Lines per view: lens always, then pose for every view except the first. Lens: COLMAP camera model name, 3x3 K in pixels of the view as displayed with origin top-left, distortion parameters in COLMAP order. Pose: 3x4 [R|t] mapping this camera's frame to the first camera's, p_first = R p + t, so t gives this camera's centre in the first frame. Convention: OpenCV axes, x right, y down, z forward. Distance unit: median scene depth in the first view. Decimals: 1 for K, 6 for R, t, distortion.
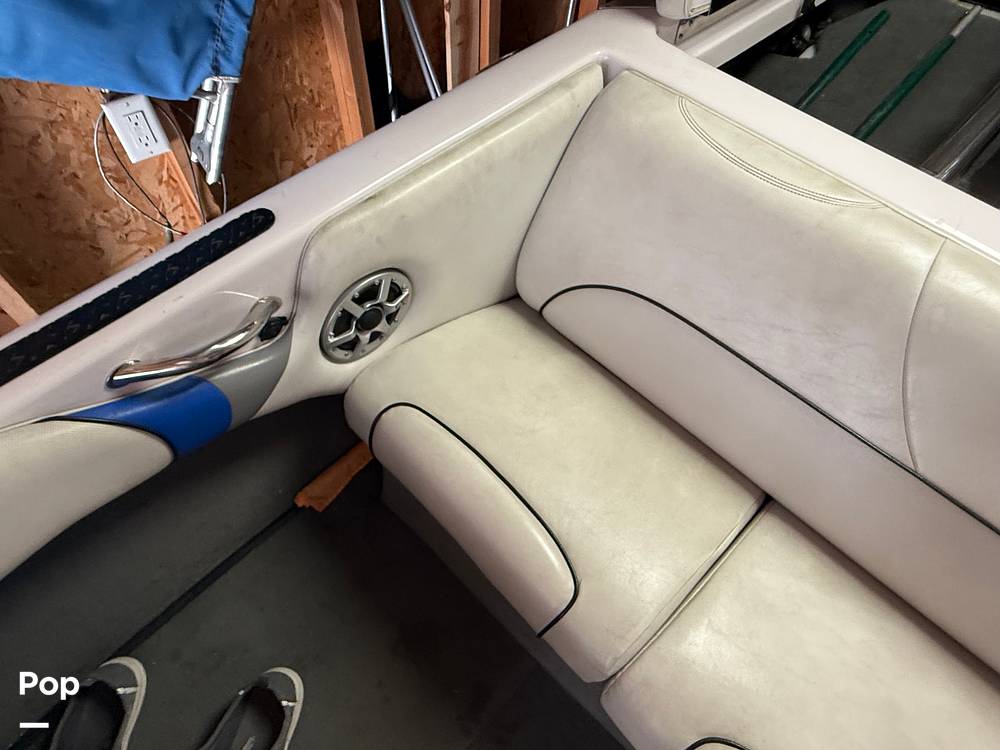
lens RADIAL K [[601.1, 0, 499.4], [0, 601.1, 356.0], [0, 0, 1]] dist [0.001387, -0.000176]
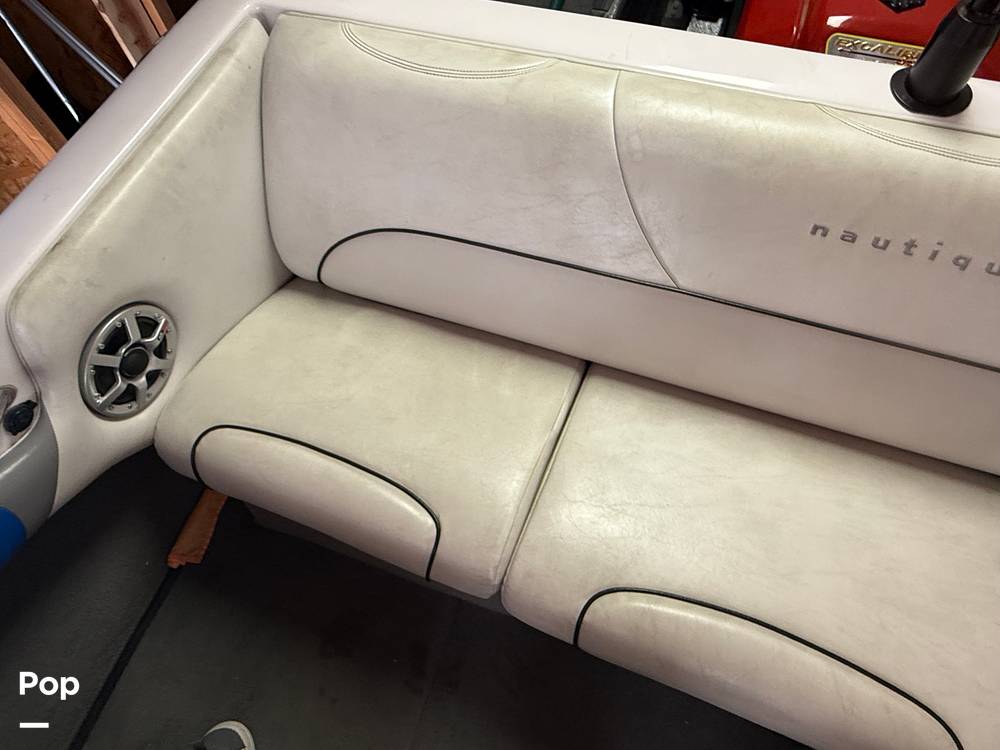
lens RADIAL K [[608.0, 0, 500.3], [0, 608.0, 345.9], [0, 0, 1]] dist [-0.000047, 0.001089]
pose [[0.906523, -0.403737, 0.123336, 0.197688], [0.394327, 0.914140, 0.094097, 0.051216], [-0.150737, -0.036666, 0.987894, -0.021428]]
